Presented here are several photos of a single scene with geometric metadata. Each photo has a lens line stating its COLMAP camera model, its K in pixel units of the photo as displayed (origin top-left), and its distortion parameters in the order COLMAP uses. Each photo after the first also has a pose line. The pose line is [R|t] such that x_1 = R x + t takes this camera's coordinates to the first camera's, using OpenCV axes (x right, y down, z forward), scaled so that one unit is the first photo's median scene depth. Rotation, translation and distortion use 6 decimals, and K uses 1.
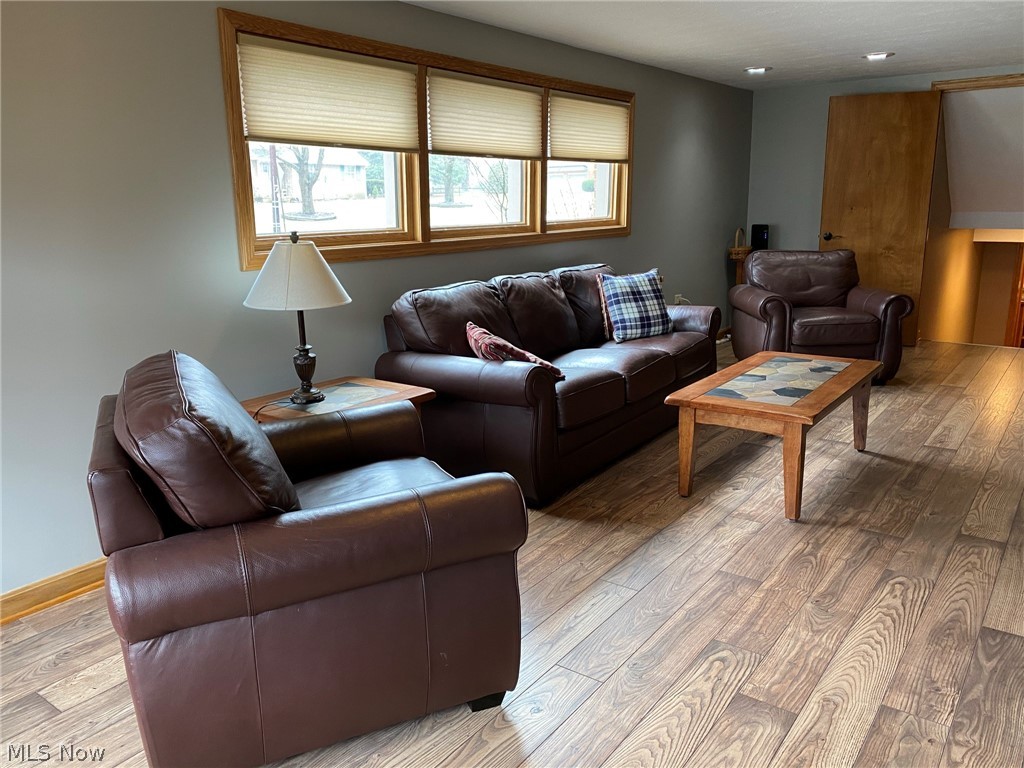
lens RADIAL K [[784.9, 0, 507.8], [0, 784.9, 381.6], [0, 0, 1]] dist [0.070958, -0.062292]
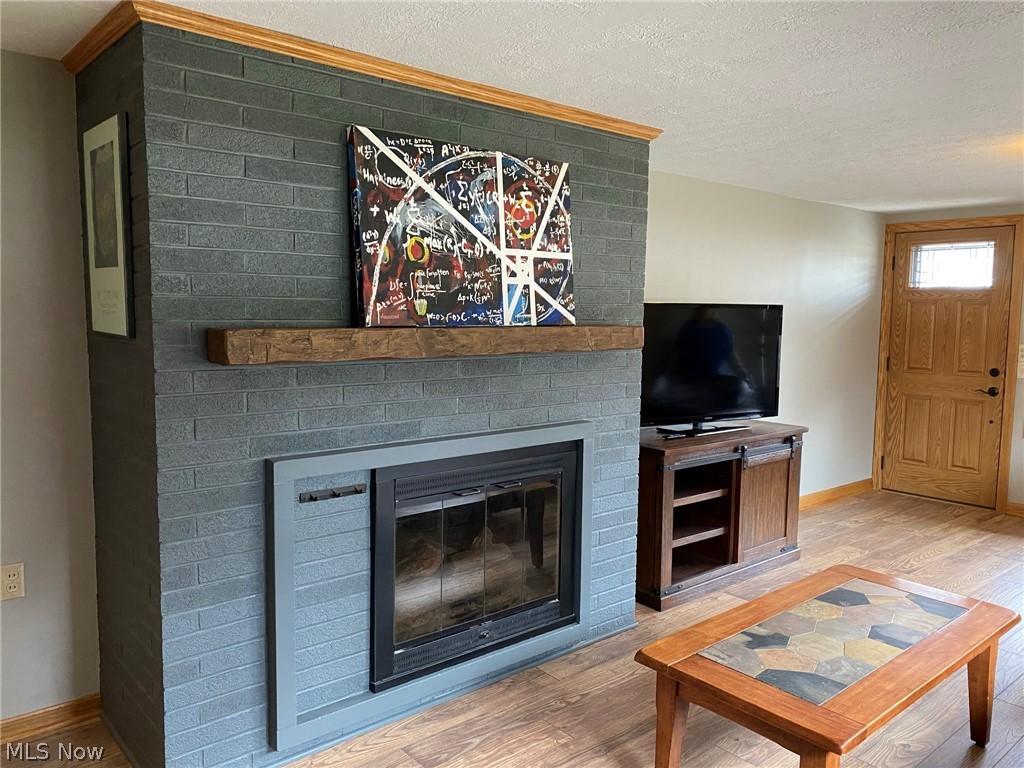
lens RADIAL K [[784.9, 0, 507.8], [0, 784.9, 381.6], [0, 0, 1]] dist [0.070958, -0.062292]
pose [[-0.975930, -0.026820, 0.216427, 0.479034], [0.044392, 0.947199, 0.317557, -0.422658], [-0.213516, 0.319522, -0.923210, 1.595758]]
